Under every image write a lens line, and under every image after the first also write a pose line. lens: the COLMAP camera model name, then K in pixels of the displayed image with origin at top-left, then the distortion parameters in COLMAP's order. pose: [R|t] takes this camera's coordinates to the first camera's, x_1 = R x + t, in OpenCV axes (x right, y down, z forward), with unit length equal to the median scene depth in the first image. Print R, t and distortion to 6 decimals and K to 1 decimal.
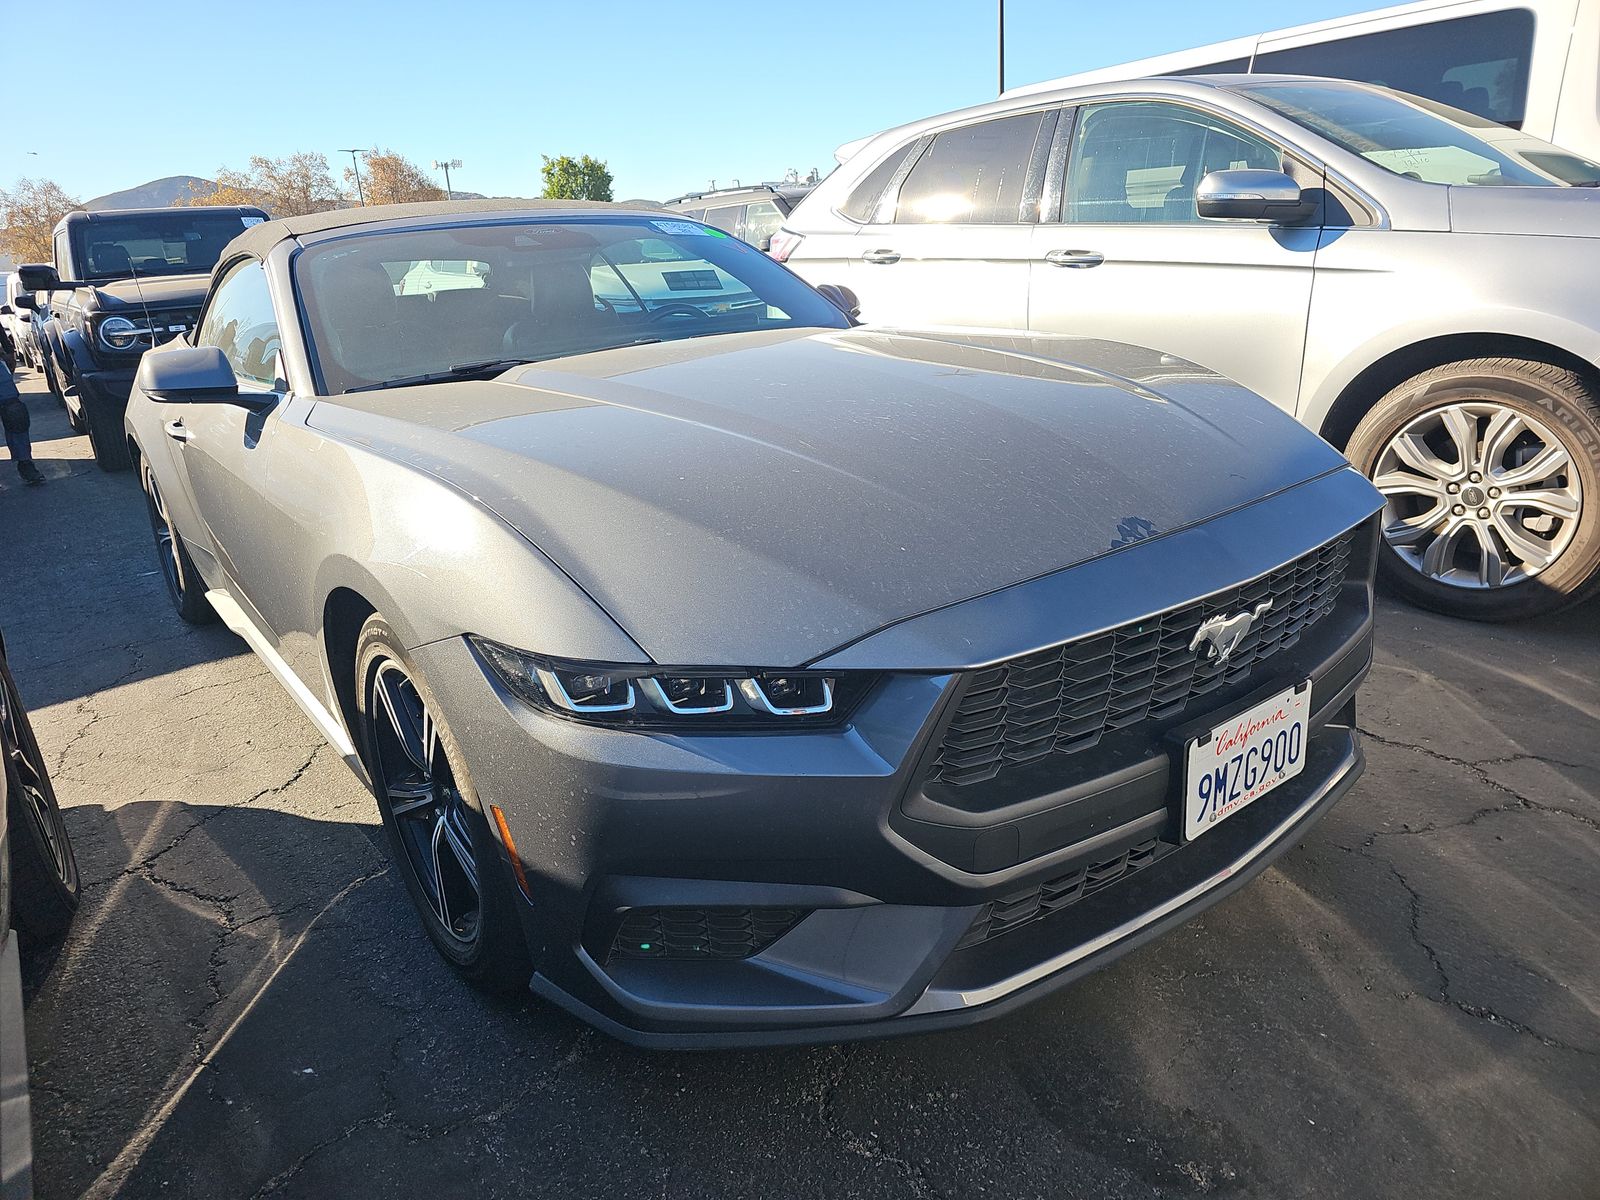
lens RADIAL K [[1107.7, 0, 790.7], [0, 1107.7, 556.5], [0, 0, 1]] dist [0.053023, -0.054387]
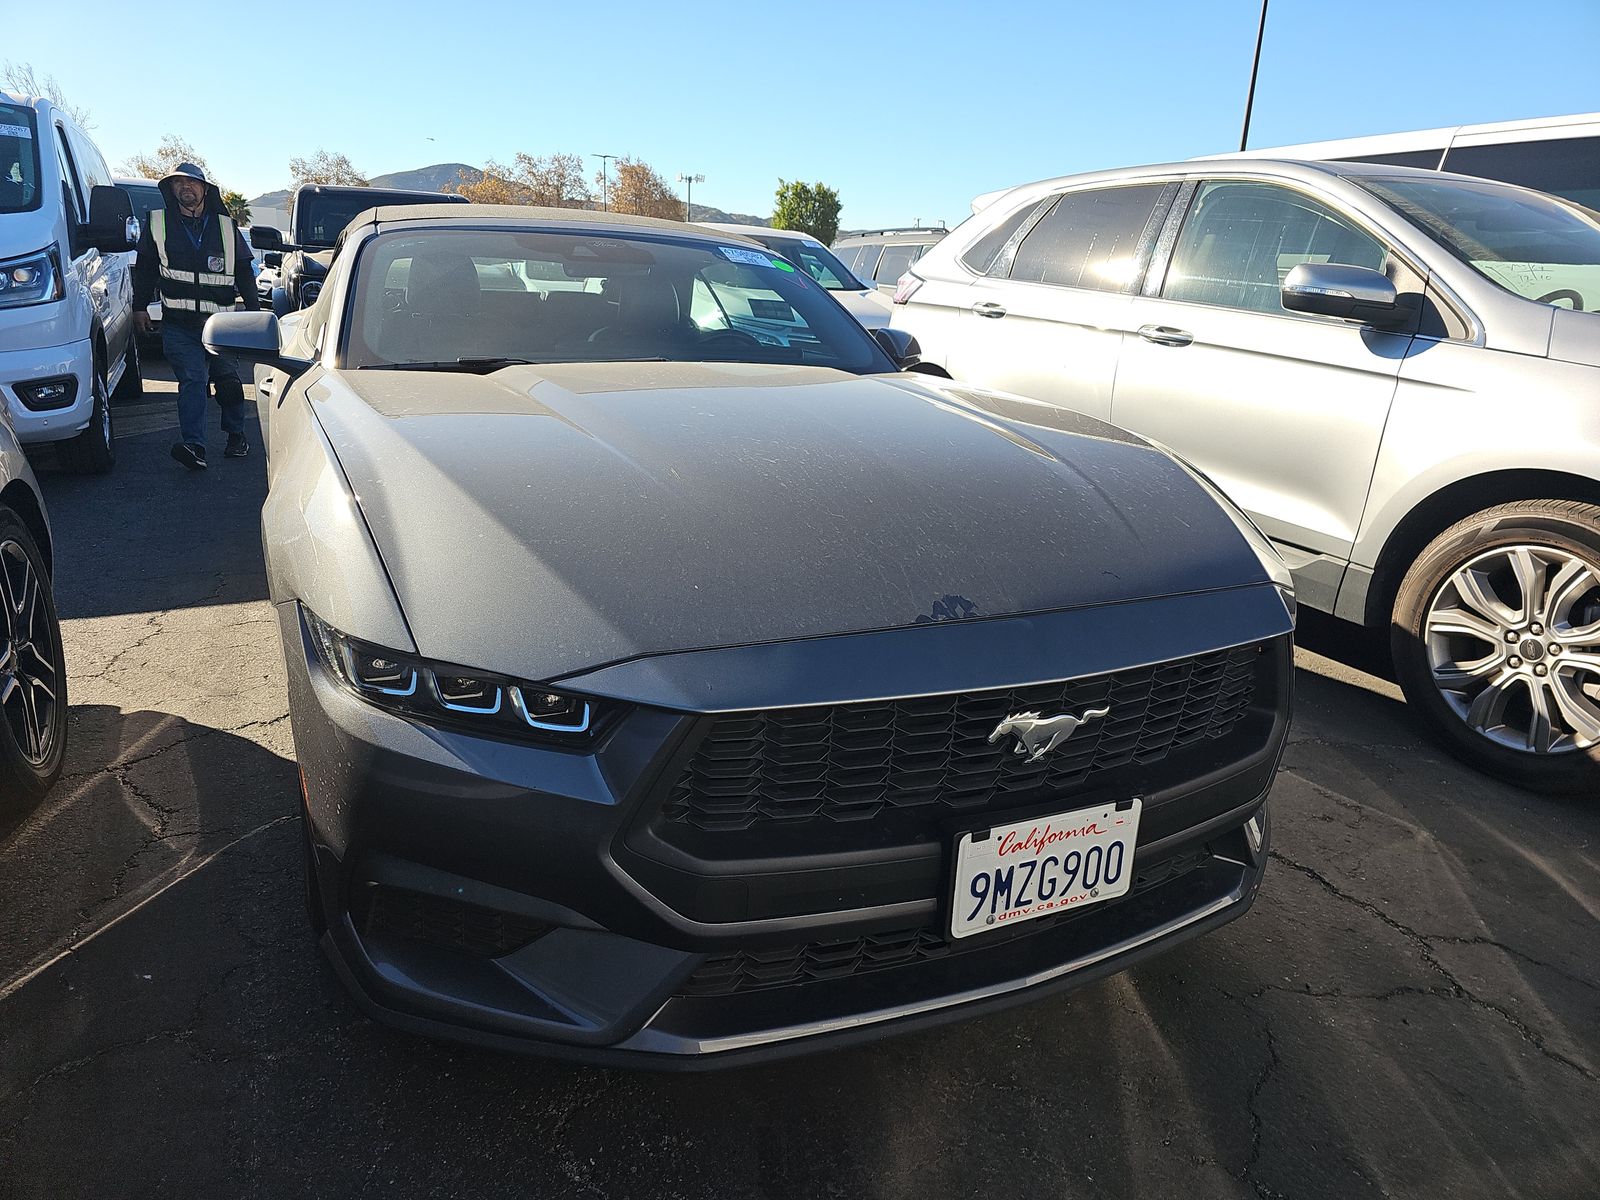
lens RADIAL K [[1107.7, 0, 790.7], [0, 1107.7, 556.5], [0, 0, 1]] dist [0.053023, -0.054387]
pose [[0.972731, 0.159822, -0.168079, 0.195871], [-0.164500, 0.986275, -0.014196, -0.019124], [0.163503, 0.041458, 0.985671, 0.011379]]
